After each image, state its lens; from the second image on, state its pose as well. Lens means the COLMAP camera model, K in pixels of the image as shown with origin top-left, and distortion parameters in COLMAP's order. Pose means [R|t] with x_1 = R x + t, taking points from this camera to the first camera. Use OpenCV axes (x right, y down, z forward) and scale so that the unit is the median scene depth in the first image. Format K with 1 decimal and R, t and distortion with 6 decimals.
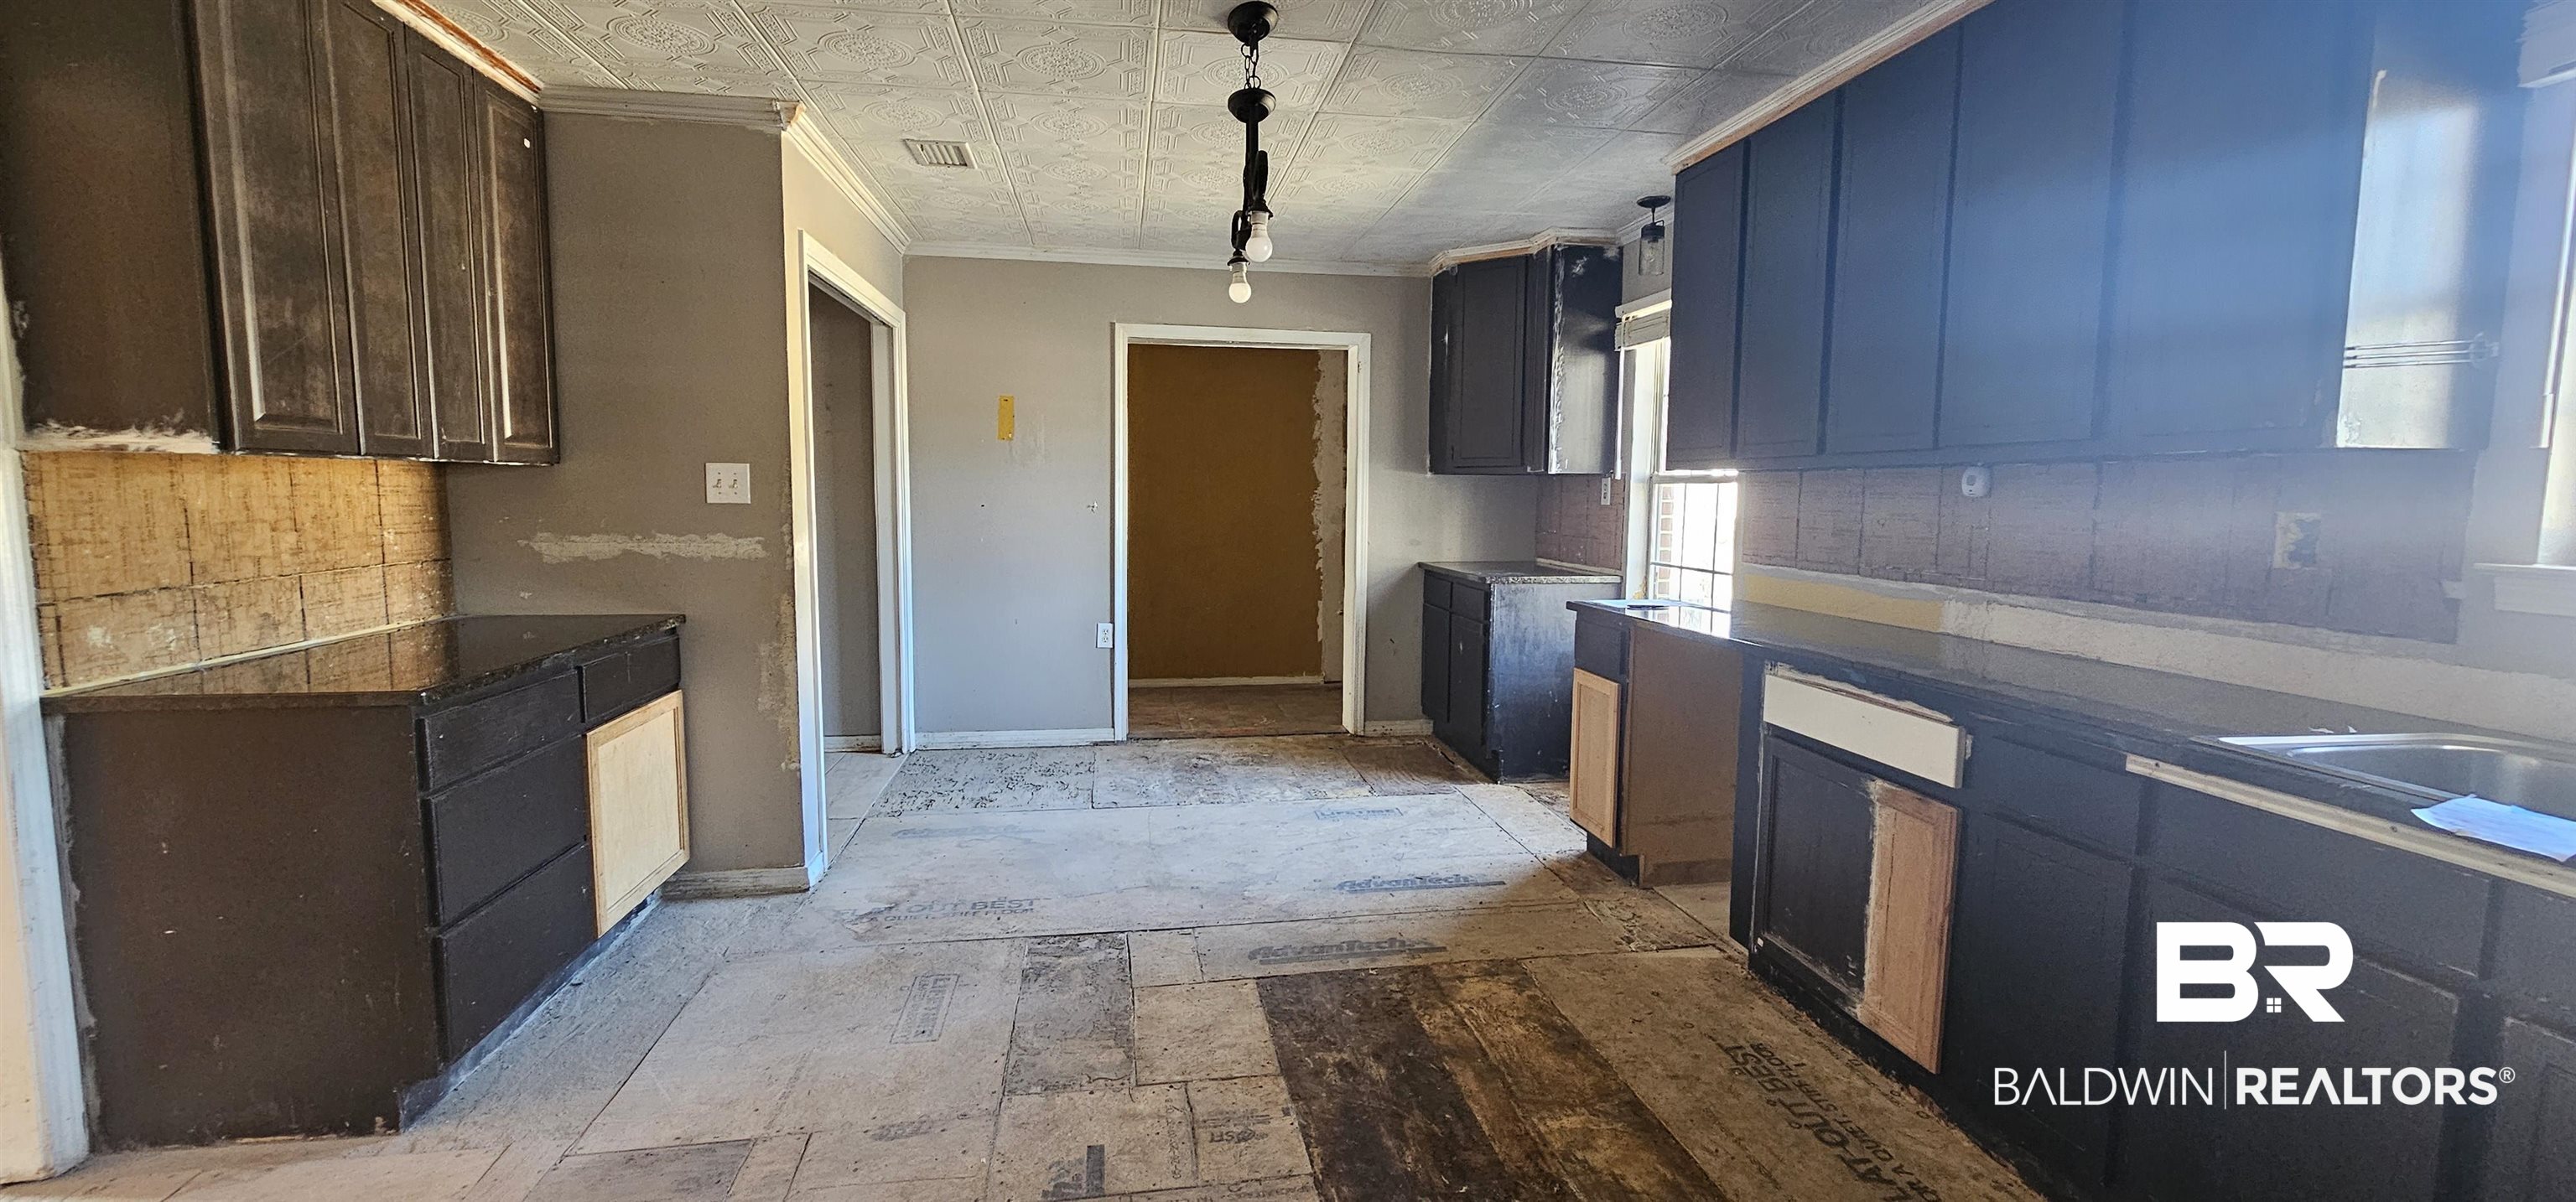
lens RADIAL K [[1055.4, 0, 1286.1], [0, 1055.4, 593.0], [0, 0, 1]] dist [-0.001122, 0.001298]
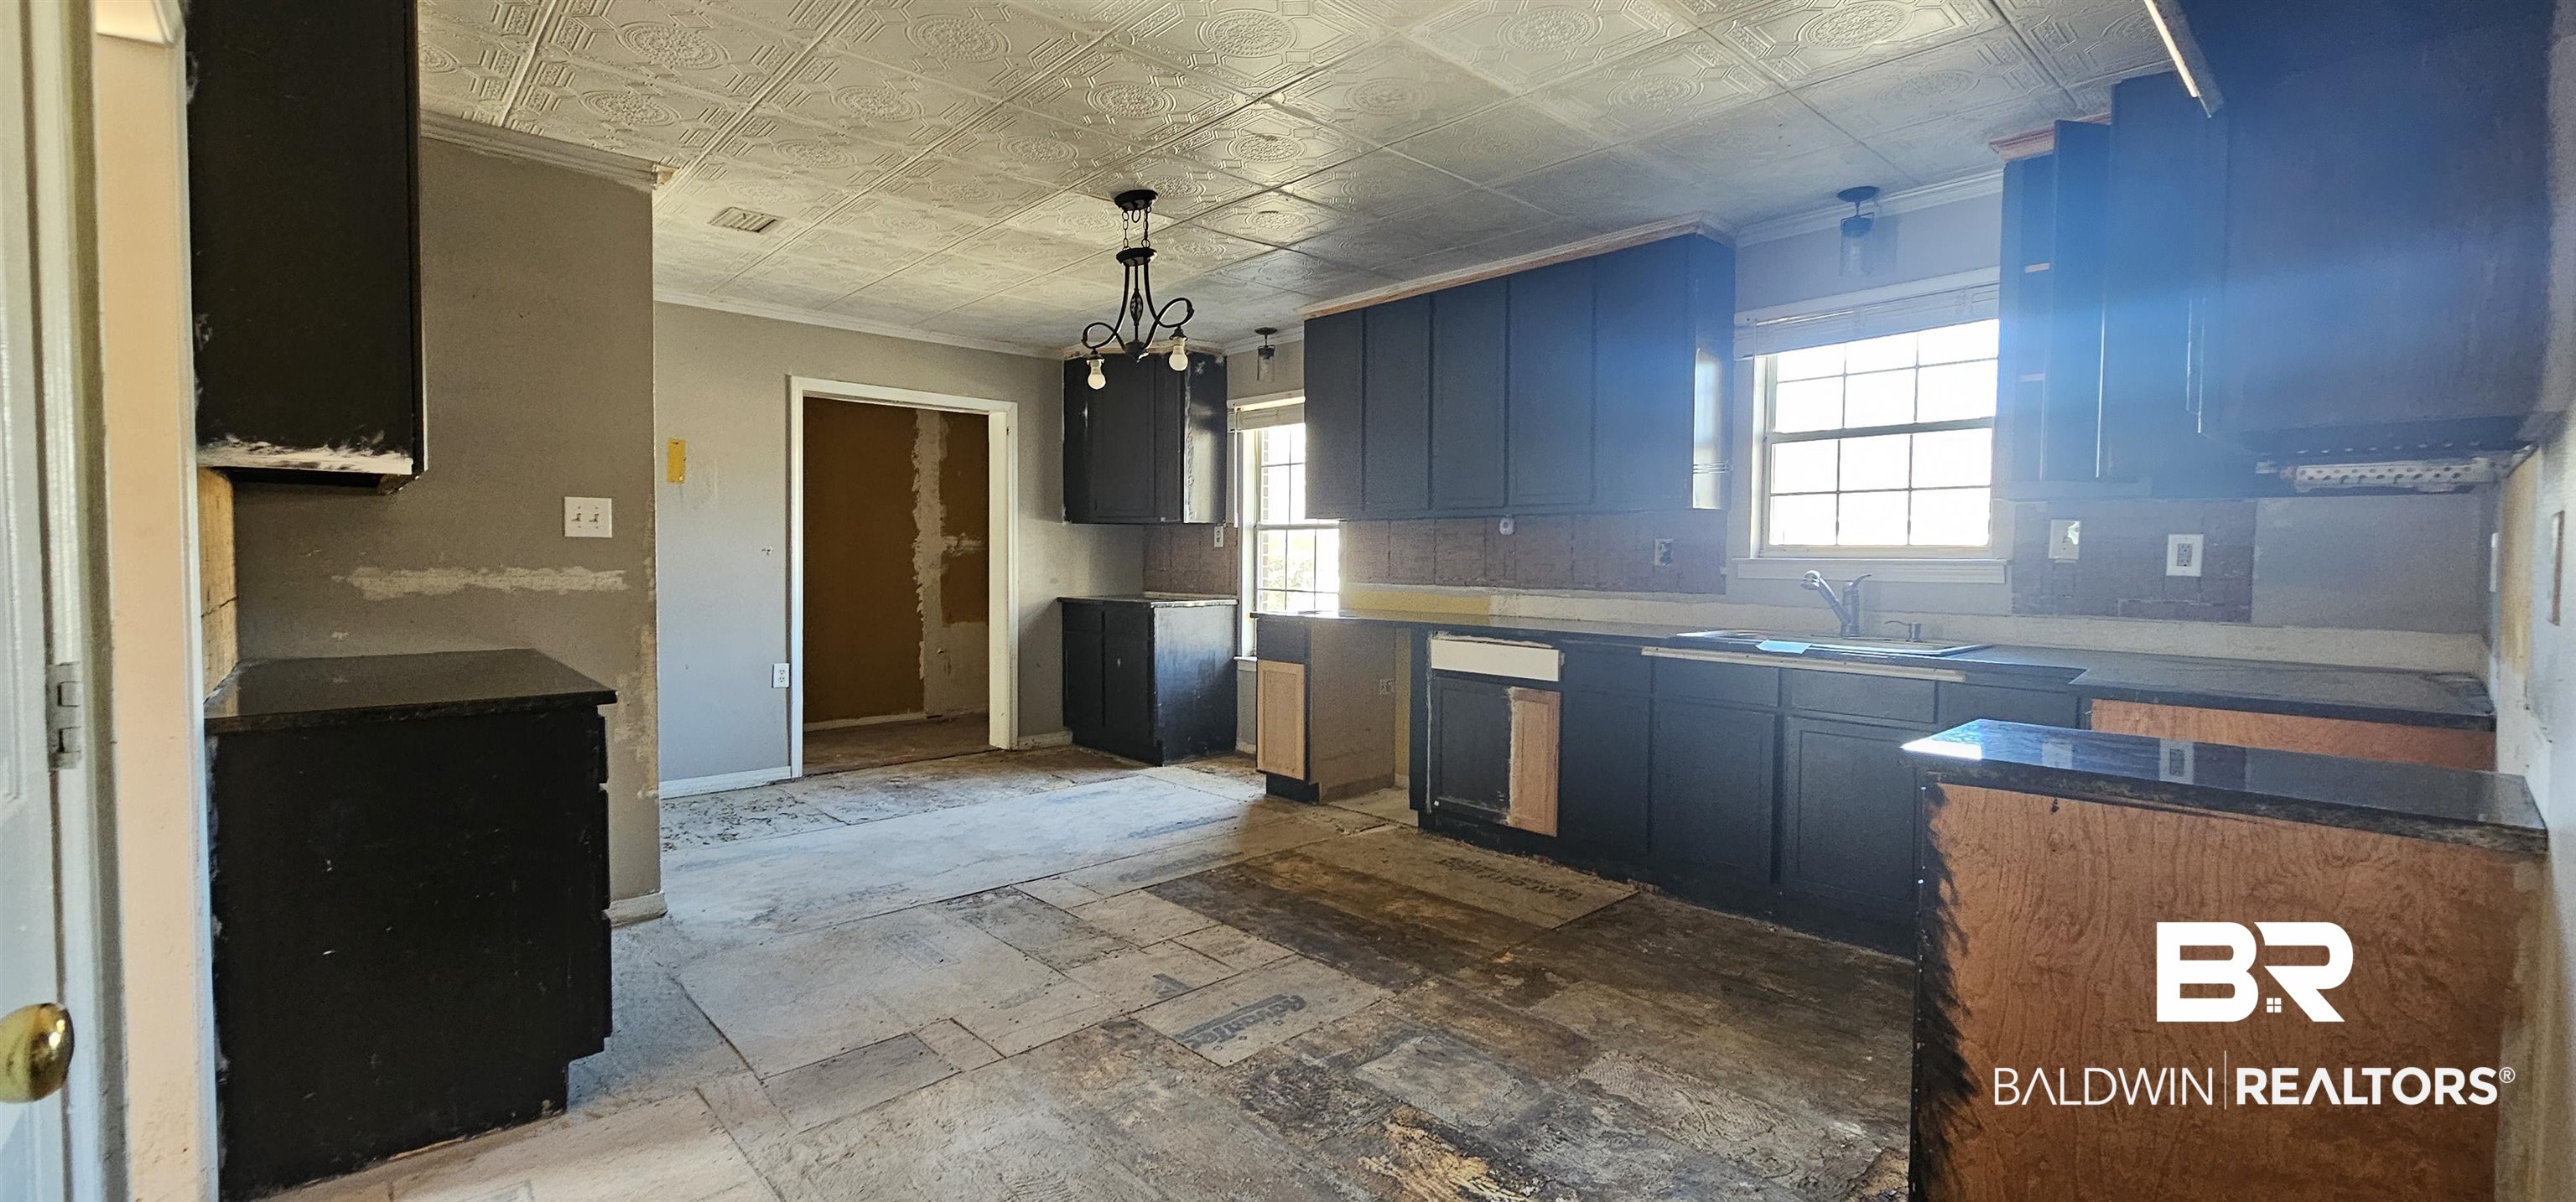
lens RADIAL K [[1055.4, 0, 1289.9], [0, 1055.4, 595.4], [0, 0, 1]] dist [-0.001122, 0.001298]
pose [[0.831677, -0.025734, 0.554664, -0.551510], [0.055967, 0.997723, -0.037628, 0.048719], [-0.552432, 0.062337, 0.831223, -0.221751]]
